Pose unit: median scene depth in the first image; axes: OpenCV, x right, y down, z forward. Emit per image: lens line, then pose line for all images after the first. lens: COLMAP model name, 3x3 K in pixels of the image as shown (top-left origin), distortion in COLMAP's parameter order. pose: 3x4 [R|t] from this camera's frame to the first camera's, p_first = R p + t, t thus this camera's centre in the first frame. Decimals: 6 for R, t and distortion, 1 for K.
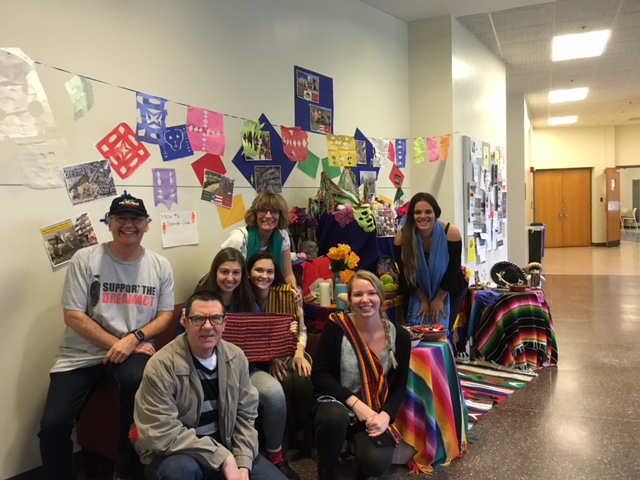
lens RADIAL K [[554.3, 0, 320.0], [0, 554.3, 240.0], [0, 0, 1]] dist [0.074202, -0.122910]
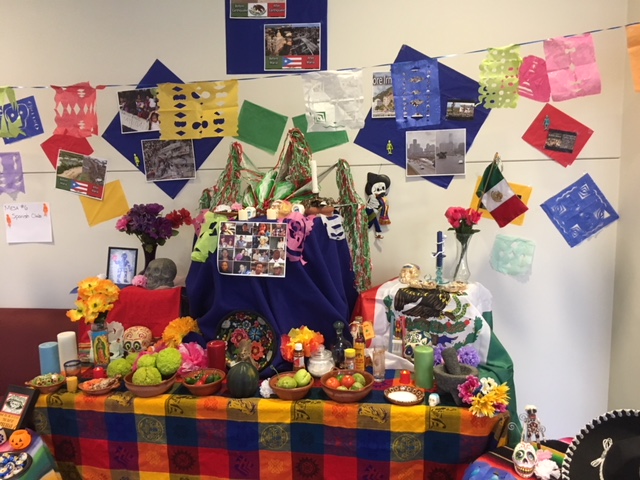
lens RADIAL K [[554.3, 0, 320.0], [0, 554.3, 240.0], [0, 0, 1]] dist [0.074202, -0.122910]
pose [[0.491634, 0.147926, -0.858146, 0.644128], [-0.045354, 0.988478, 0.144409, -0.126185], [0.869620, -0.032076, 0.492678, 0.884010]]
